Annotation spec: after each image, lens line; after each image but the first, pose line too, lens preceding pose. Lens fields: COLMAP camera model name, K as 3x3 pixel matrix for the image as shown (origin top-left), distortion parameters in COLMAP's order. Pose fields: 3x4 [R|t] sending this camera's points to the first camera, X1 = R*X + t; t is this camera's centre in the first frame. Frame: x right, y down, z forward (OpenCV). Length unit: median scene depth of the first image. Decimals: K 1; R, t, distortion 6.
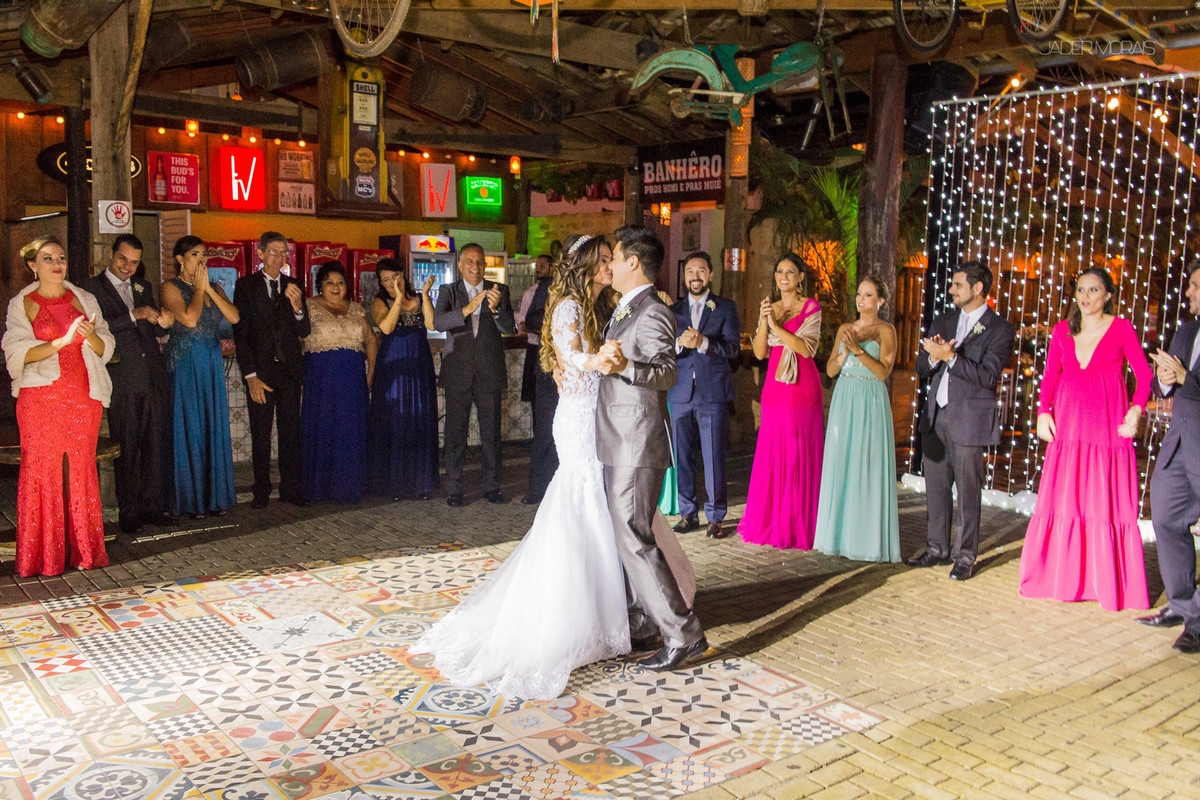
lens RADIAL K [[1083.2, 0, 600.0], [0, 1083.2, 400.0], [0, 0, 1]] dist [-0.003731, 0.028711]
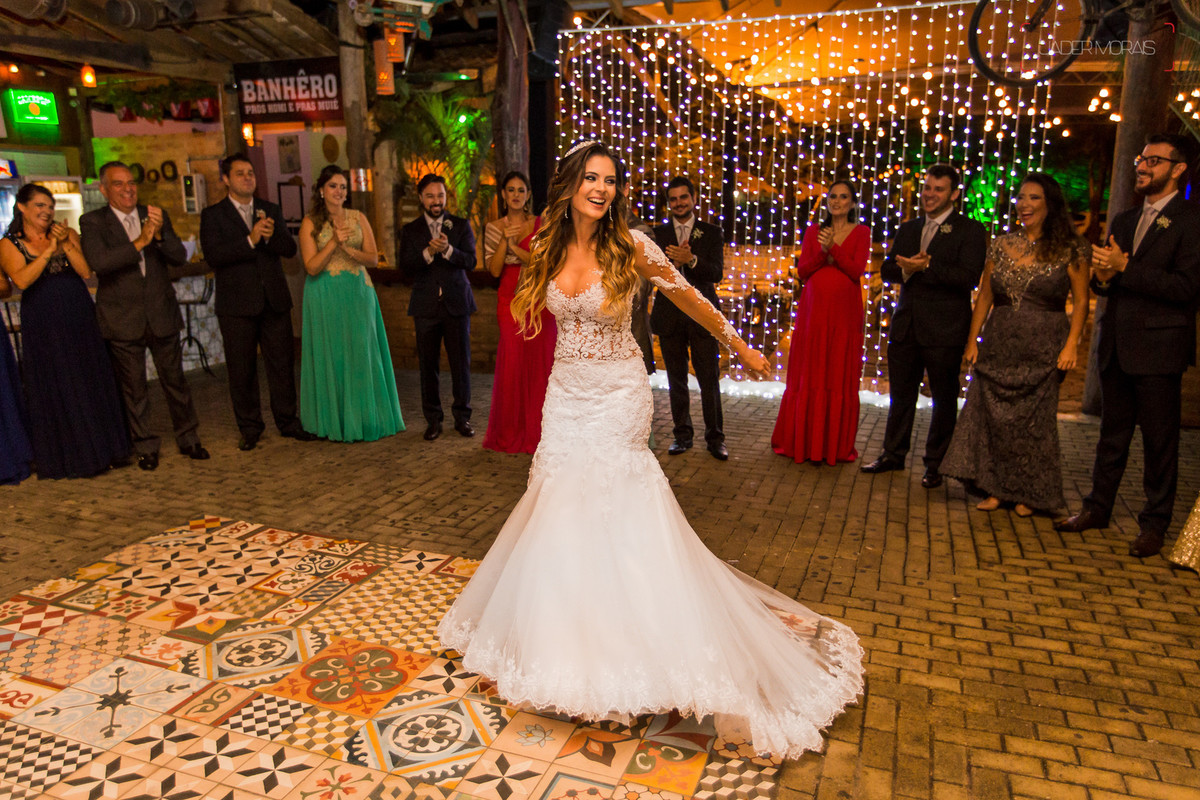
lens RADIAL K [[865.4, 0, 600.0], [0, 865.4, 400.0], [0, 0, 1]] dist [-0.002498, 0.011698]
pose [[0.855805, -0.146856, 0.496016, -0.152703], [0.086408, 0.985968, 0.142832, -0.025961], [-0.510031, -0.079377, 0.856485, 0.198612]]
